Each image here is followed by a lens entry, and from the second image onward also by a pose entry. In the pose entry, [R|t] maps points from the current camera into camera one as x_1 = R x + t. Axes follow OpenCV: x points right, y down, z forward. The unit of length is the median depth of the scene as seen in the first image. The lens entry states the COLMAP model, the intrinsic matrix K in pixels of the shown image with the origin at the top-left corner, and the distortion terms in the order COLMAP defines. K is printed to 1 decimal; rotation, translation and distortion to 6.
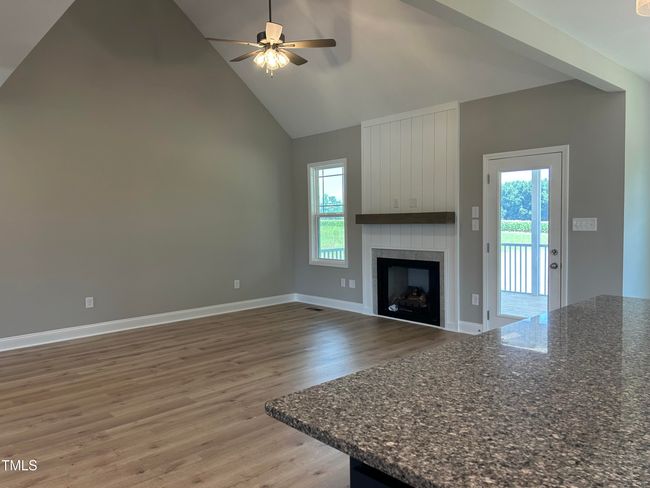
lens RADIAL K [[490.8, 0, 325.6], [0, 490.8, 245.5], [0, 0, 1]] dist [0.021959, -0.014219]
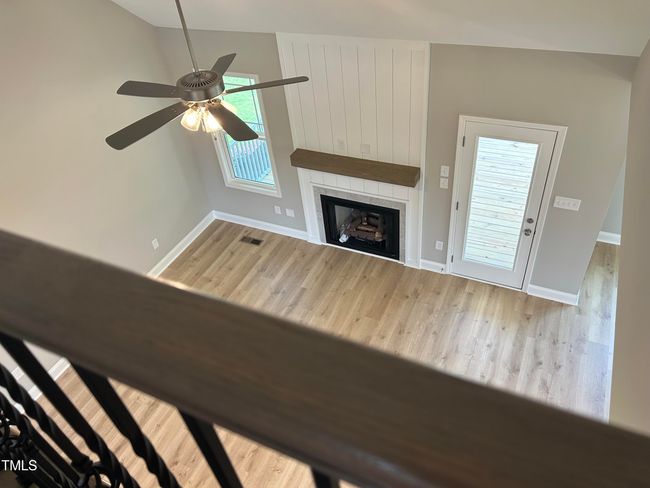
lens RADIAL K [[490.8, 0, 324.2], [0, 490.8, 243.5], [0, 0, 1]] dist [0.021959, -0.014219]
pose [[0.927980, -0.294758, 0.227971, -0.134179], [0.106536, 0.796120, 0.595687, -0.495829], [-0.357075, -0.528499, 0.770186, 0.308186]]
